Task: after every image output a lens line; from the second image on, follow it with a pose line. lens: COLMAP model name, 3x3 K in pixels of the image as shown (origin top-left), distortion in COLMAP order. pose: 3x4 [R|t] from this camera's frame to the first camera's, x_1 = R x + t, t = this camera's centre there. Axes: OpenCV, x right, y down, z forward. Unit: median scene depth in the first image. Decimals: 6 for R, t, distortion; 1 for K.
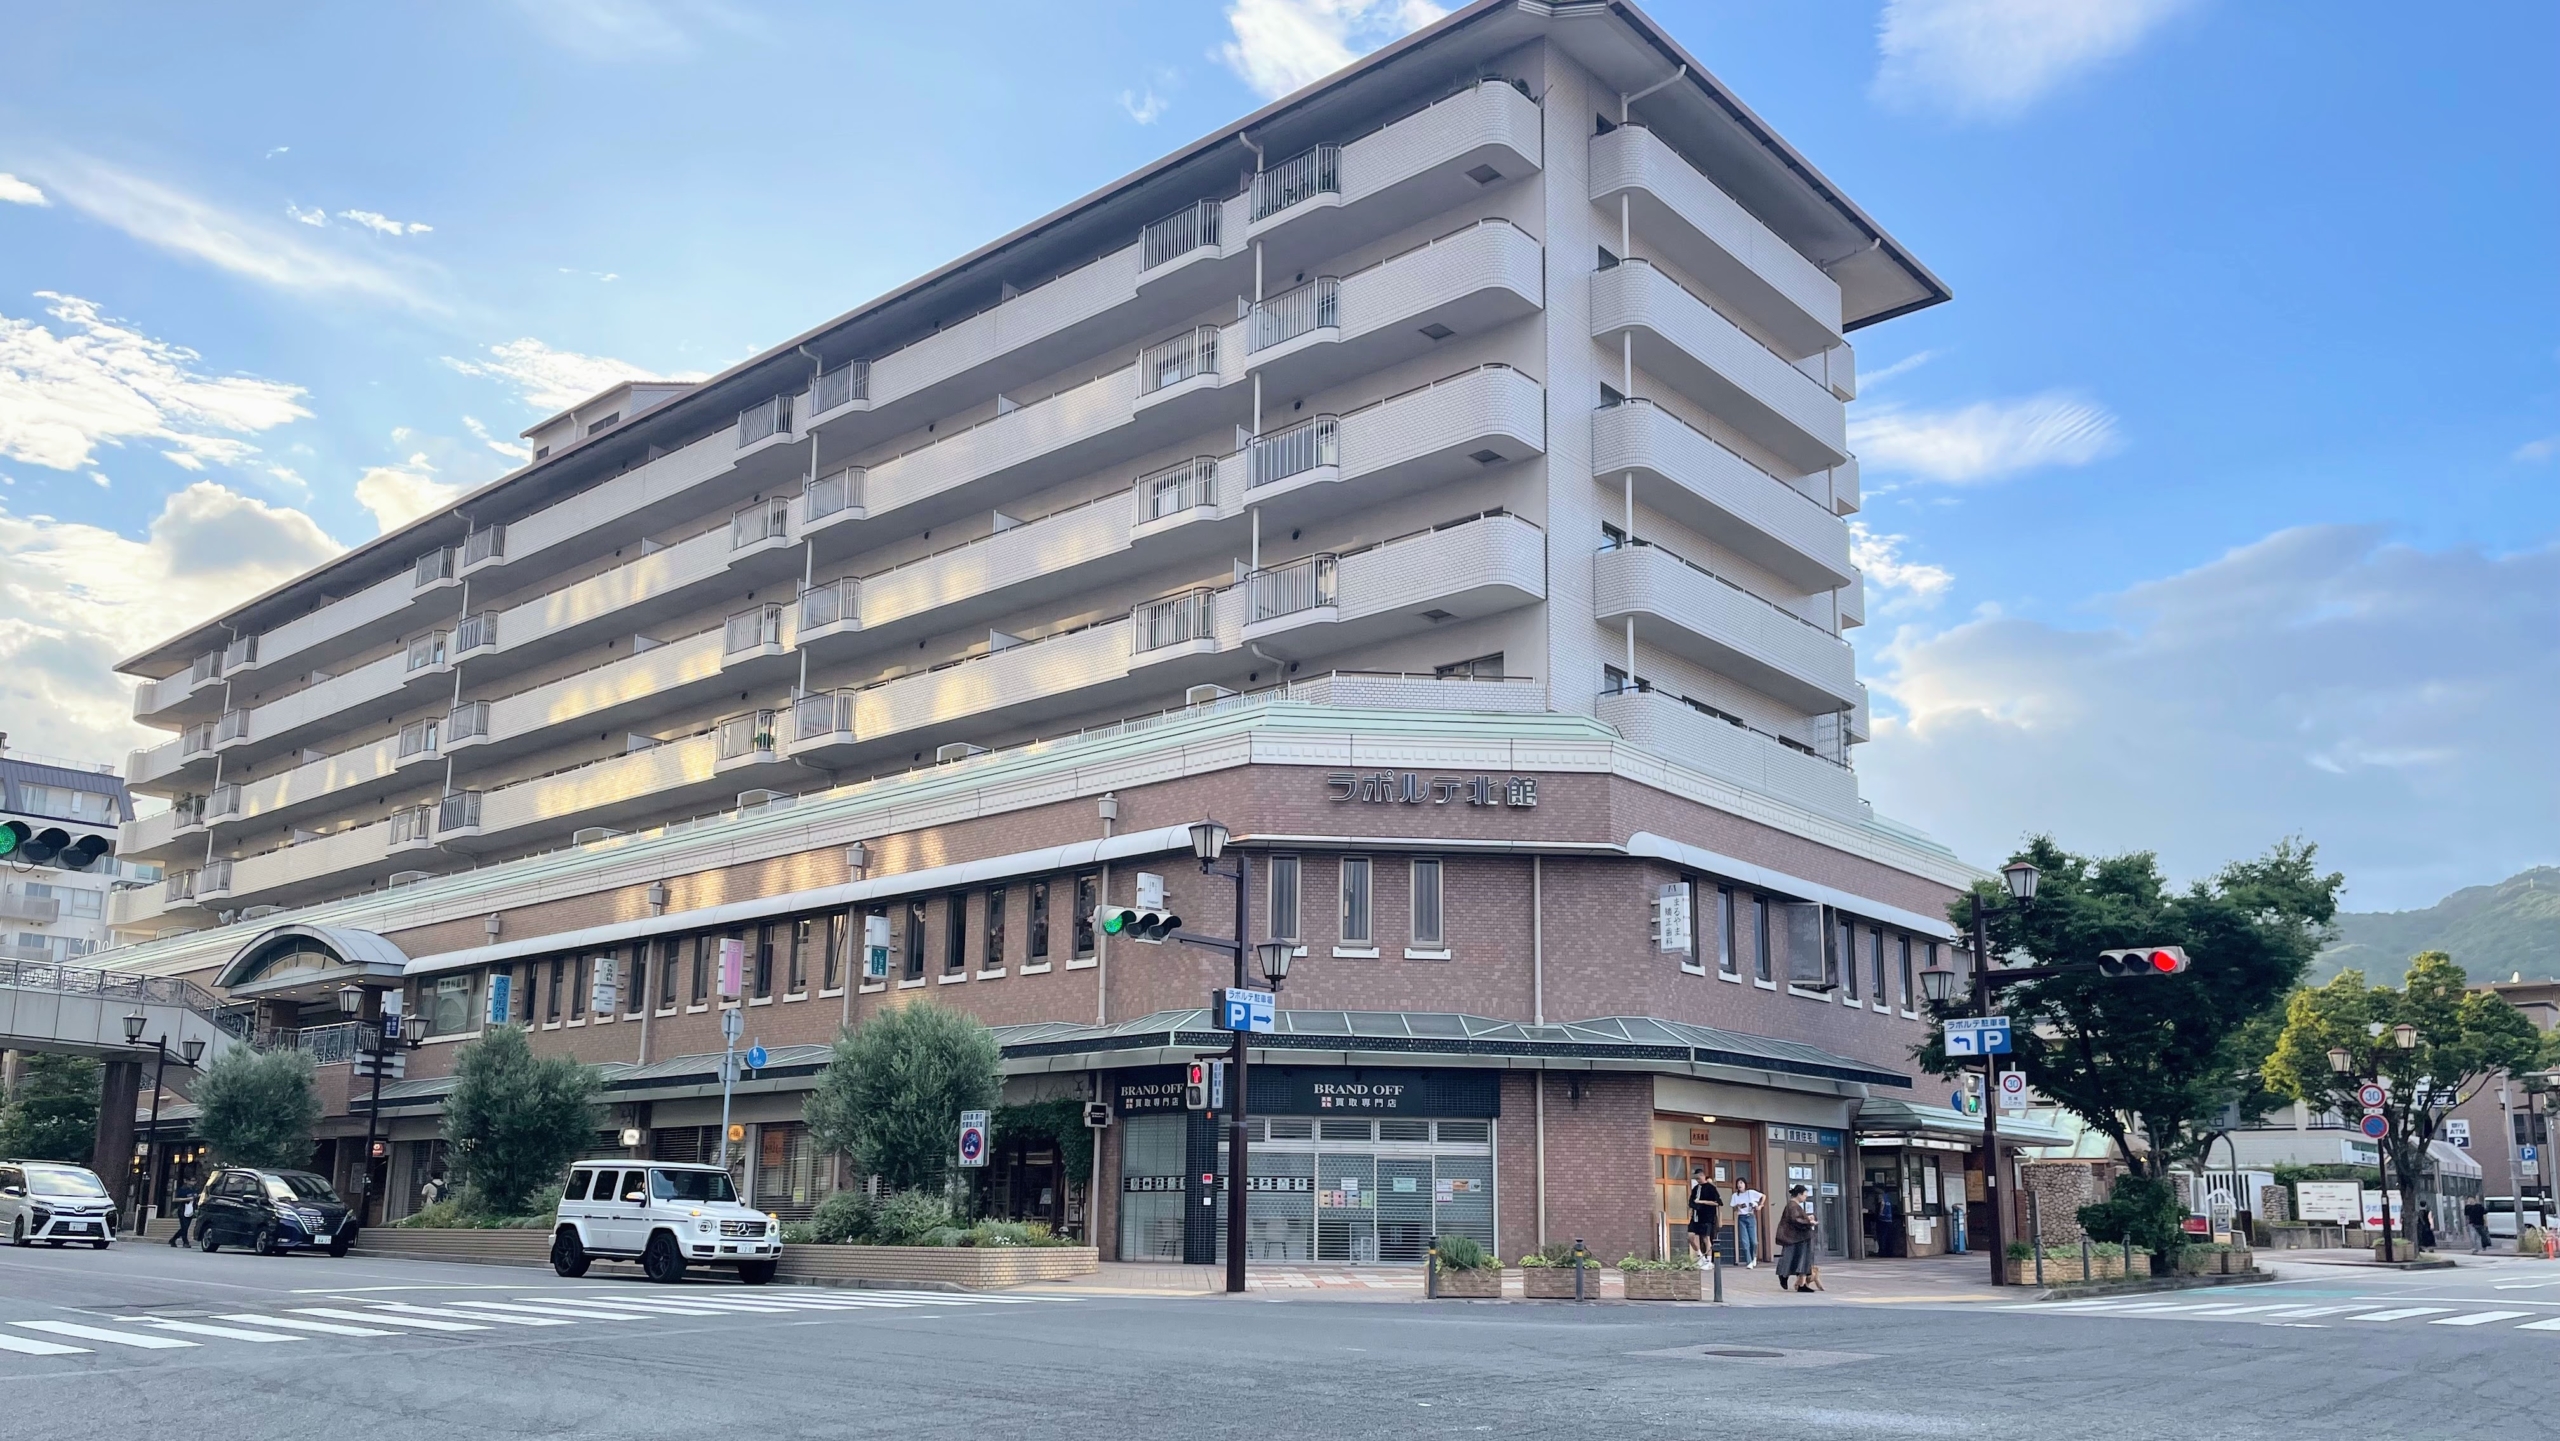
lens RADIAL K [[1900.6, 0, 1280.0], [0, 1900.6, 720.5], [0, 0, 1]] dist [0.001376, 0.000560]
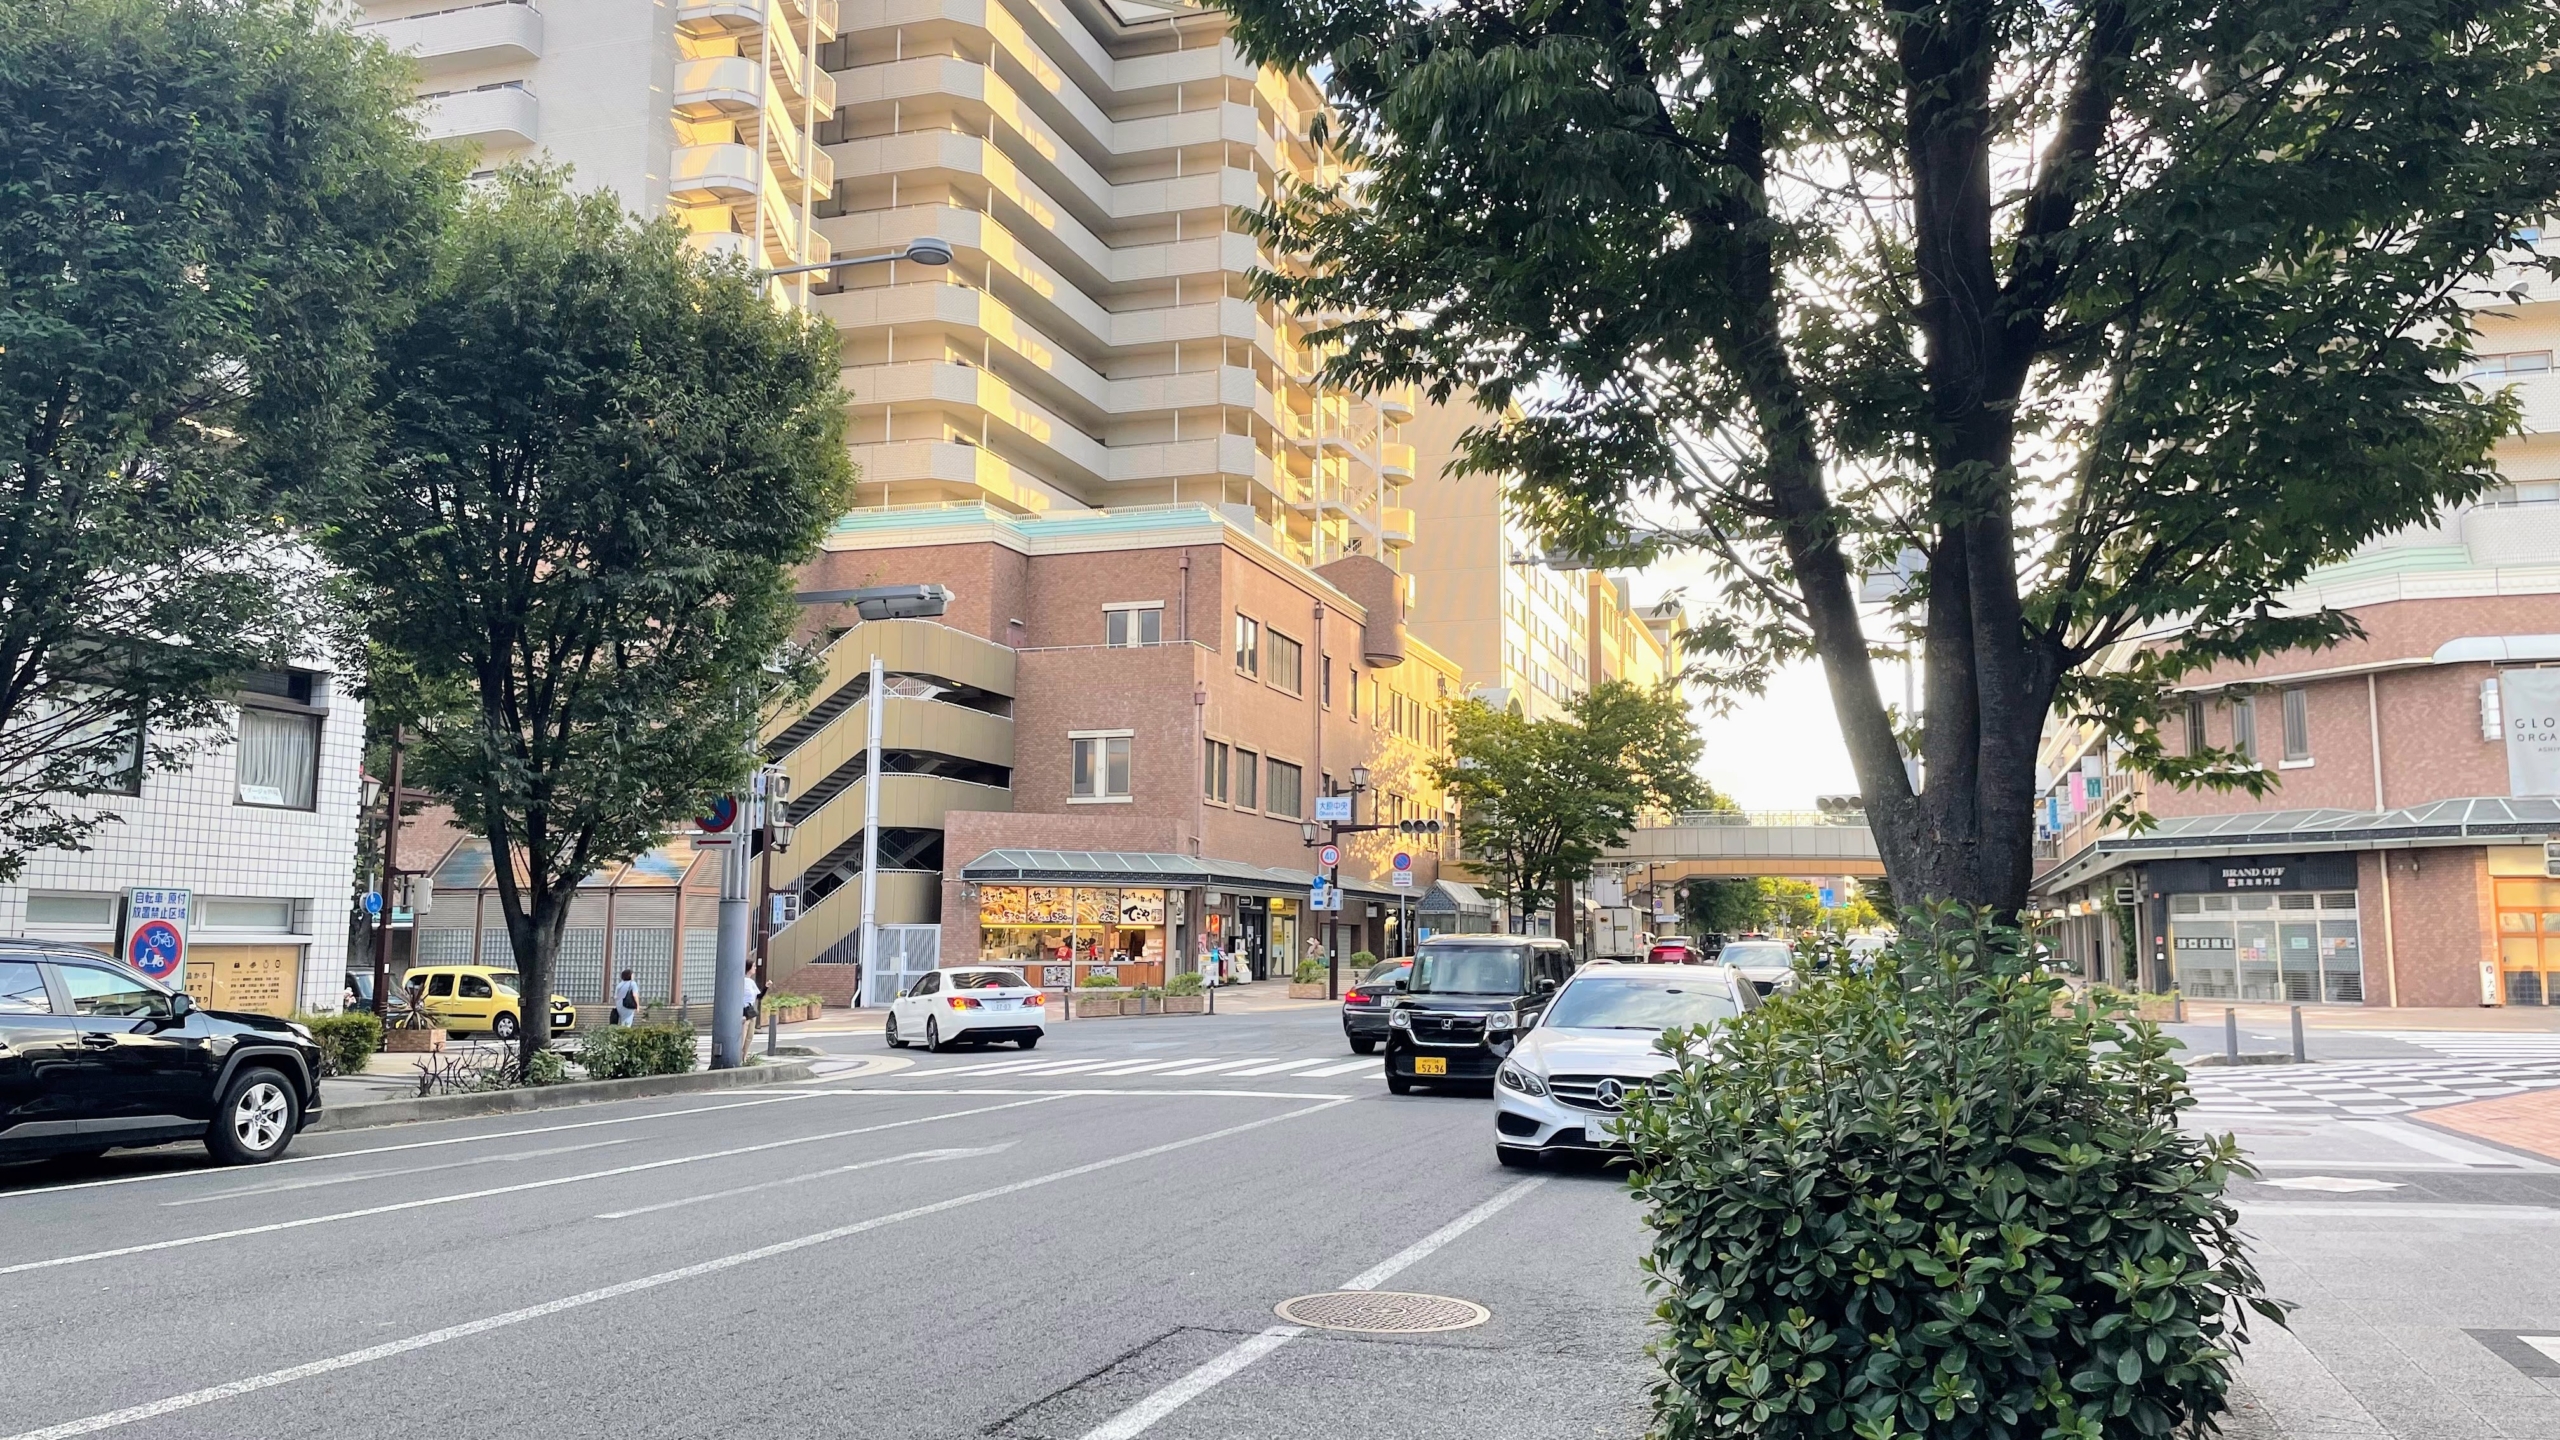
lens RADIAL K [[1900.6, 0, 1280.0], [0, 1900.6, 720.0], [0, 0, 1]] dist [0.001376, 0.000560]
pose [[0.390439, -0.119286, -0.912868, 0.985210], [0.230523, 0.972649, -0.028501, -0.025383], [0.891300, -0.199310, 0.407259, -0.111241]]
